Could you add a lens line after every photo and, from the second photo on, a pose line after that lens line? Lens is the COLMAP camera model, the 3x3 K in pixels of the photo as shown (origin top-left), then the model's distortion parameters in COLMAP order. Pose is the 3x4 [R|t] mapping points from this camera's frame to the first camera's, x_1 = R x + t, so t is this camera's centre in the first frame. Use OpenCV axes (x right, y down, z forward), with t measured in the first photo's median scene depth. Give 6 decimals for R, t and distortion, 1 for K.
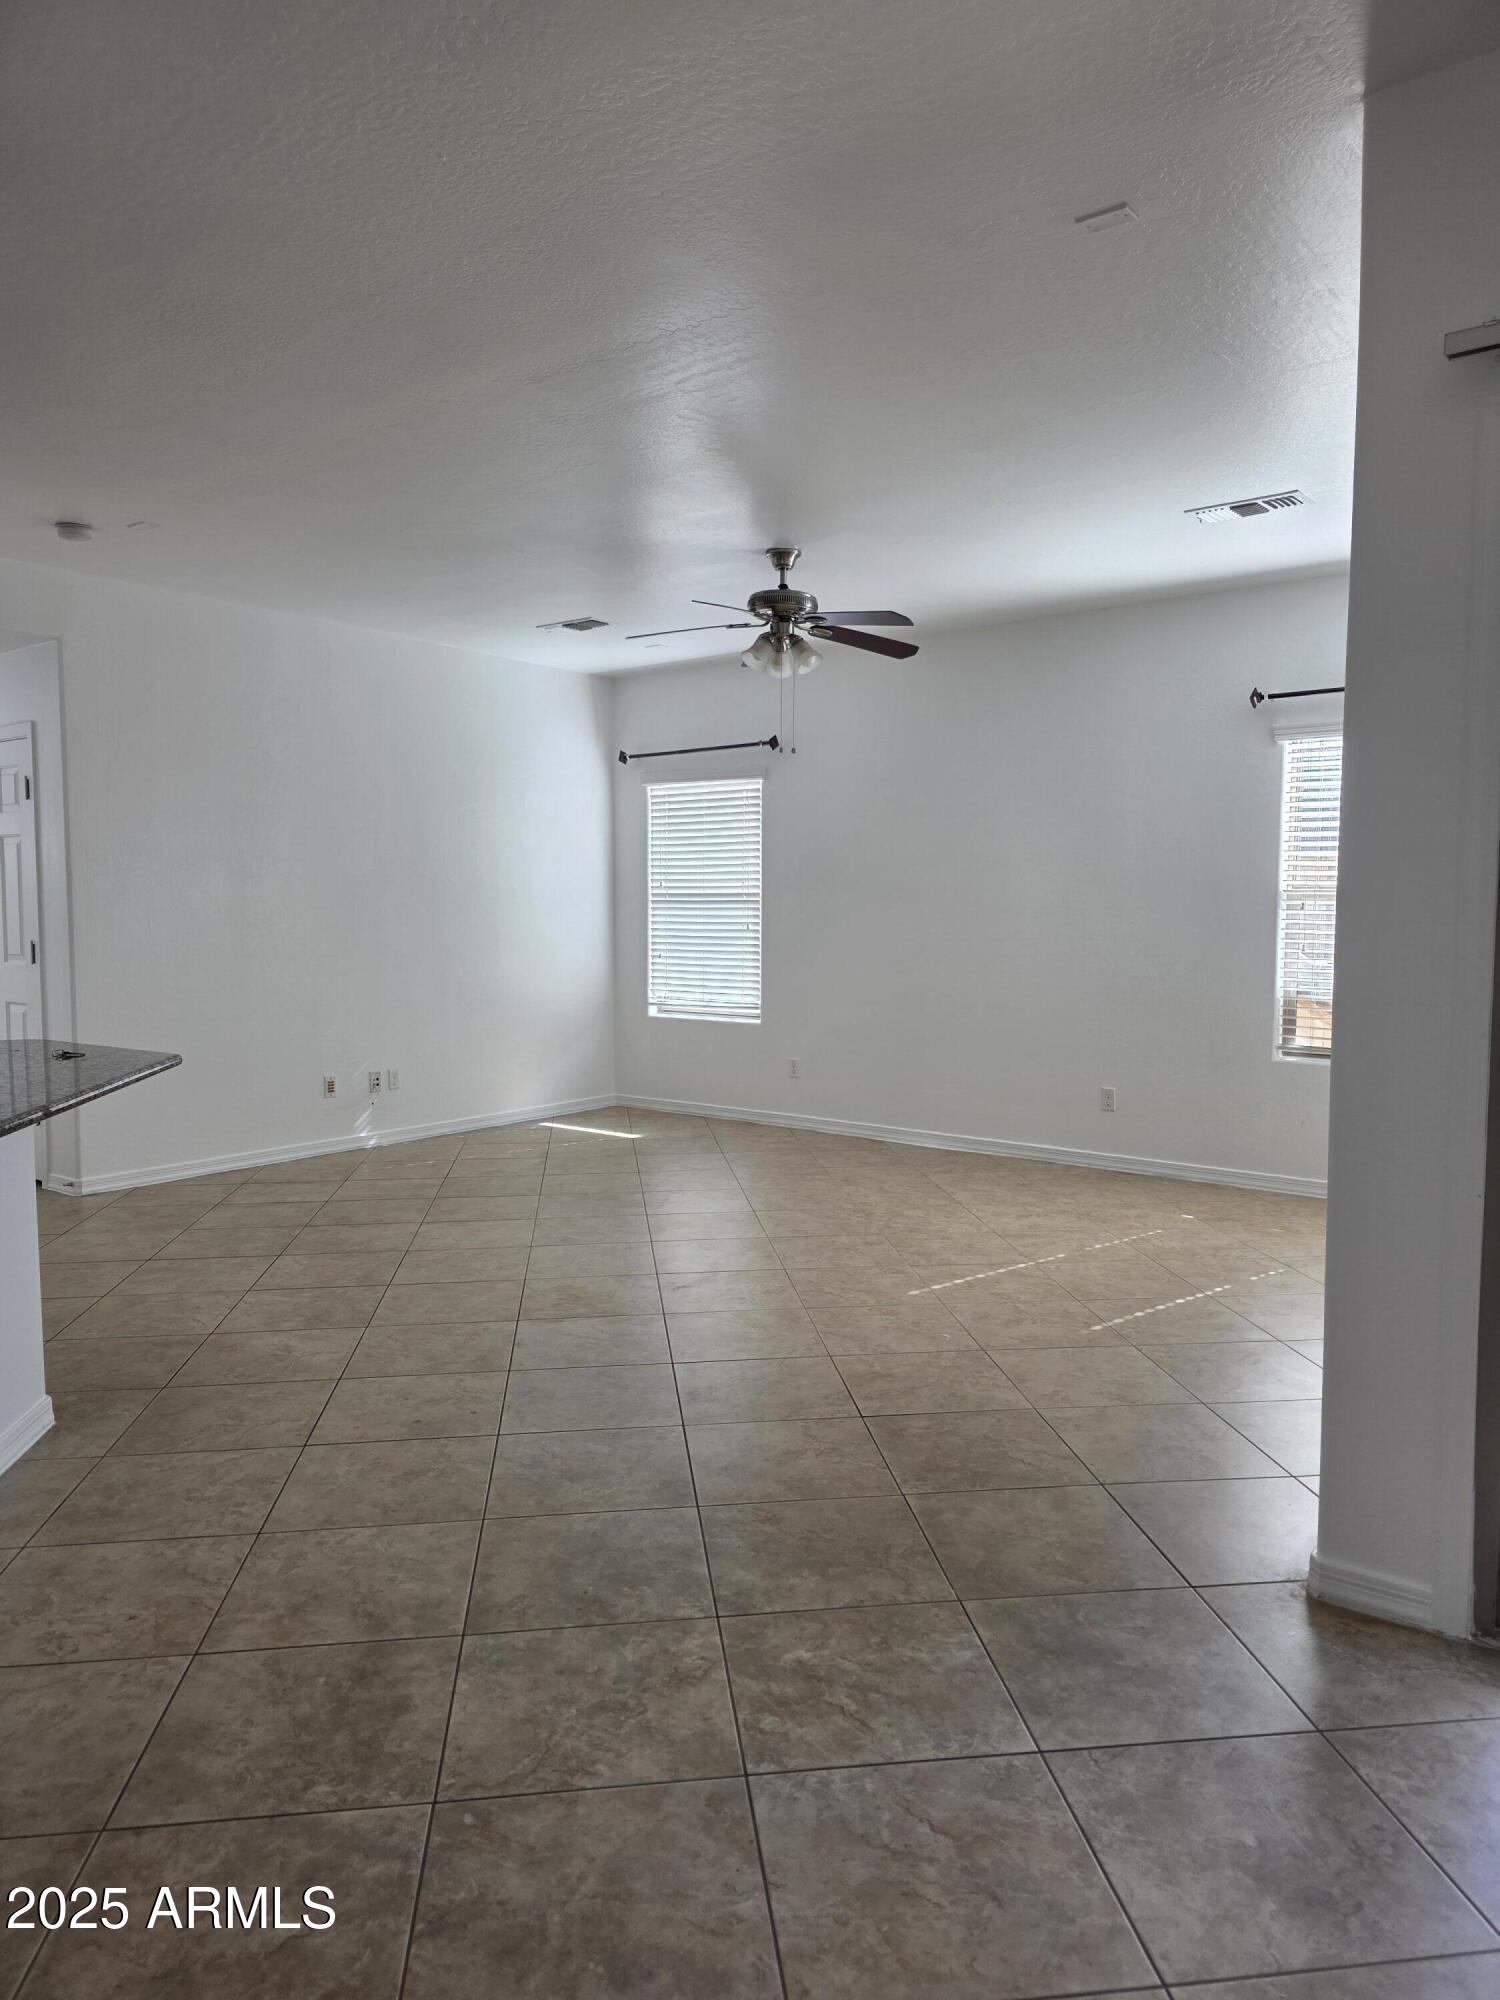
lens RADIAL K [[1341.2, 0, 747.8], [0, 1341.2, 991.8], [0, 0, 1]] dist [0.025775, -0.002911]
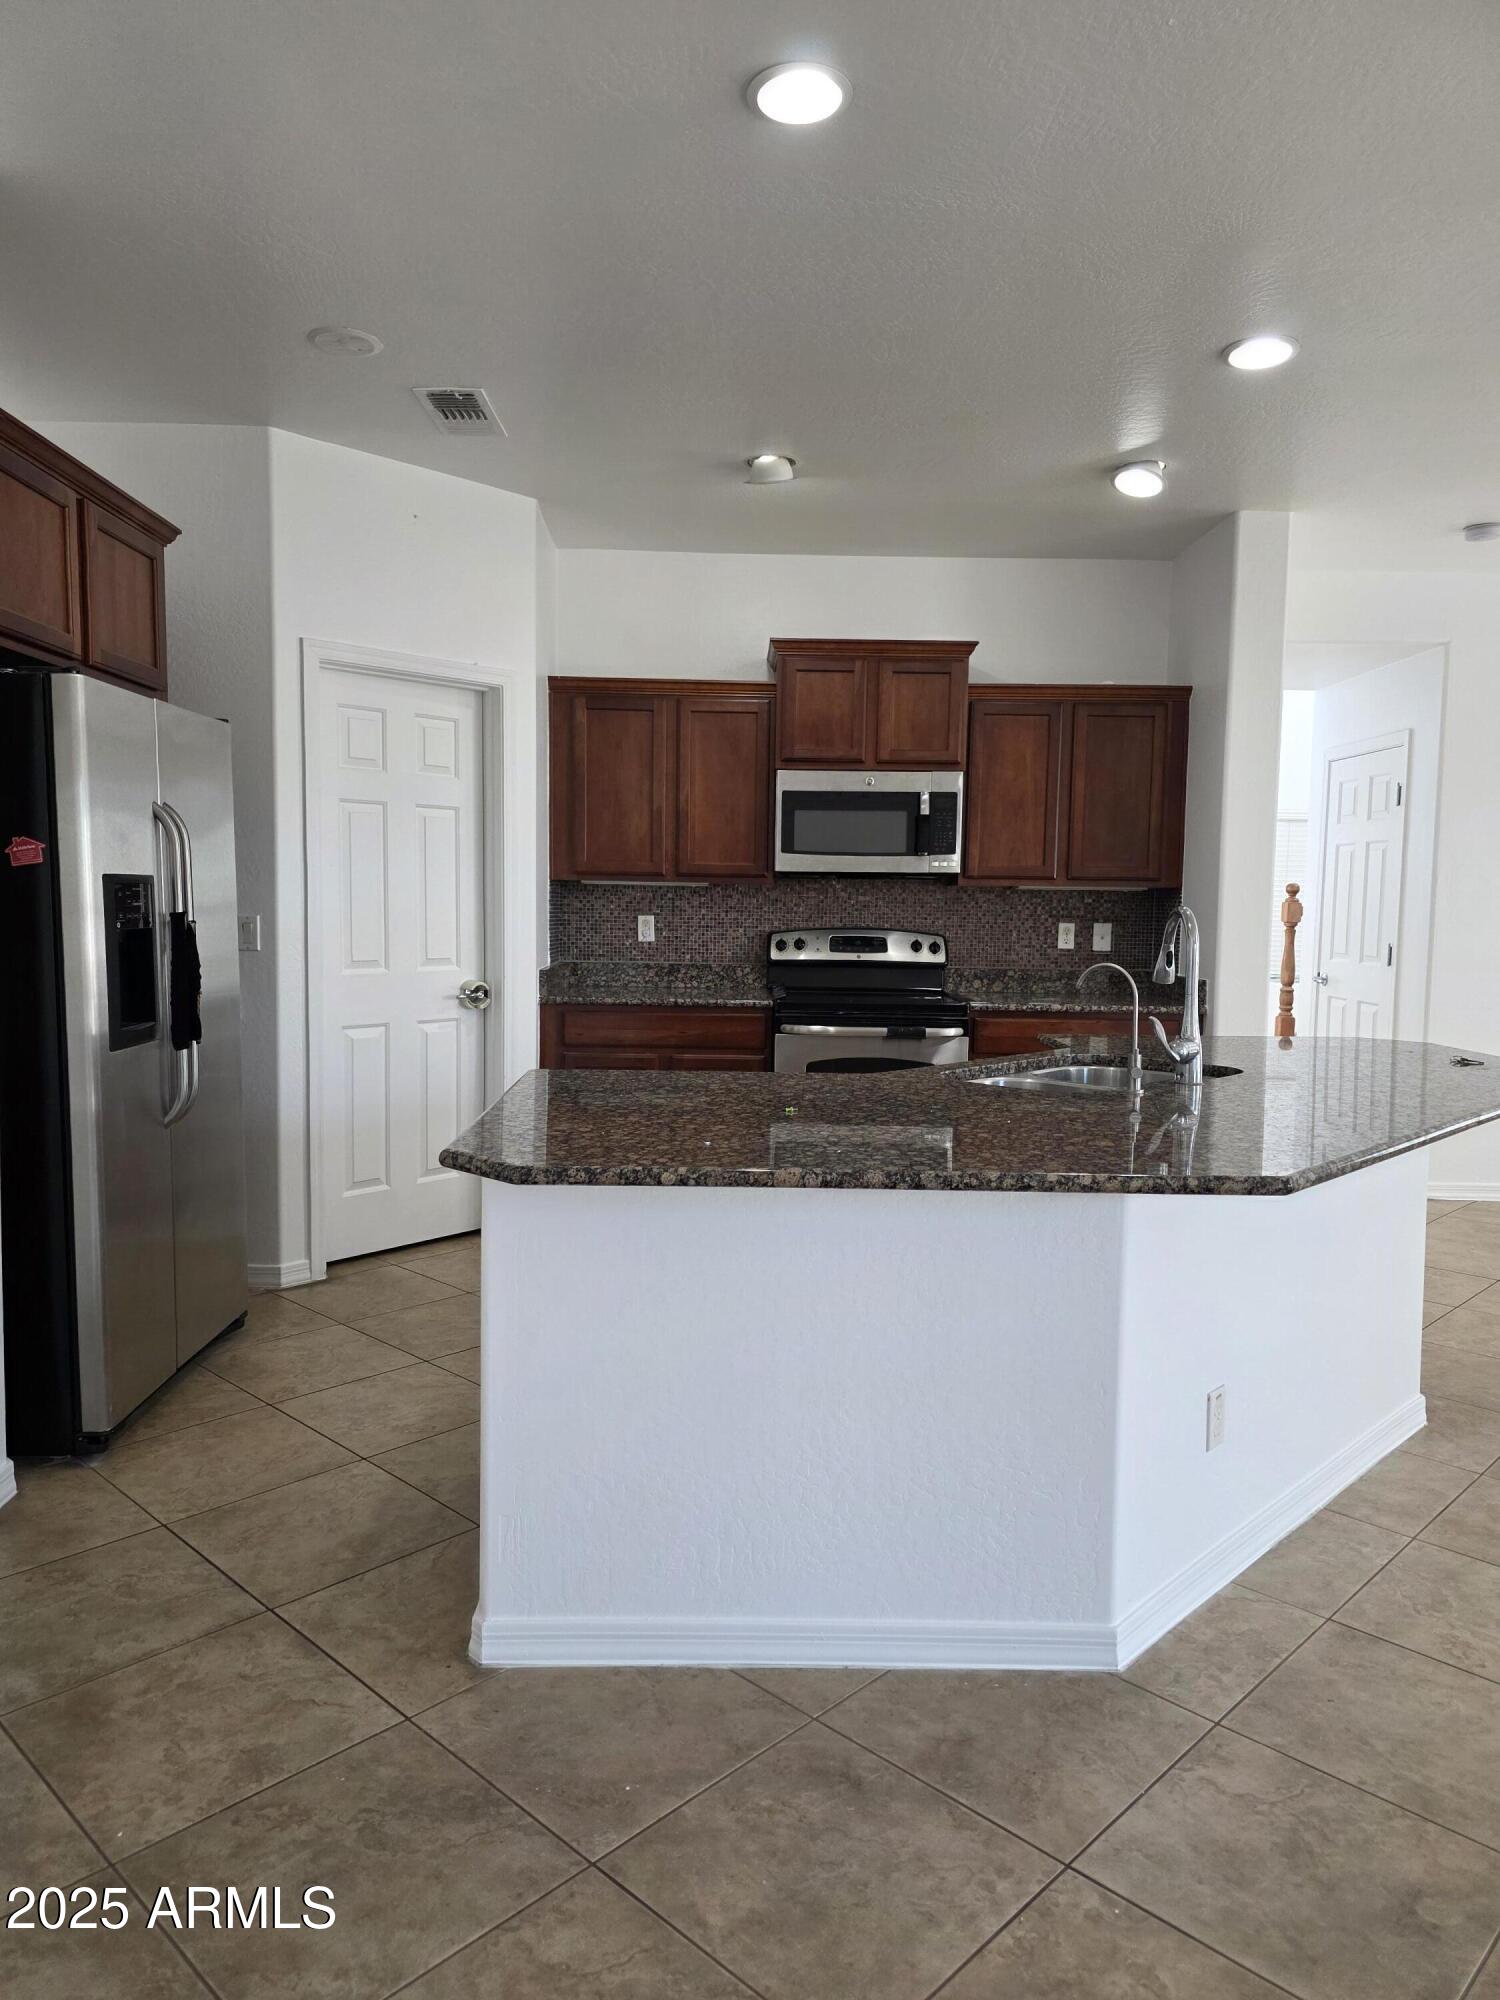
lens RADIAL K [[1341.2, 0, 747.8], [0, 1341.2, 991.8], [0, 0, 1]] dist [0.025775, -0.002911]
pose [[0.650666, 0.063652, -0.756692, -0.094506], [-0.063700, 0.997544, 0.029139, -0.000080], [0.756688, 0.029241, 0.653122, -0.051190]]
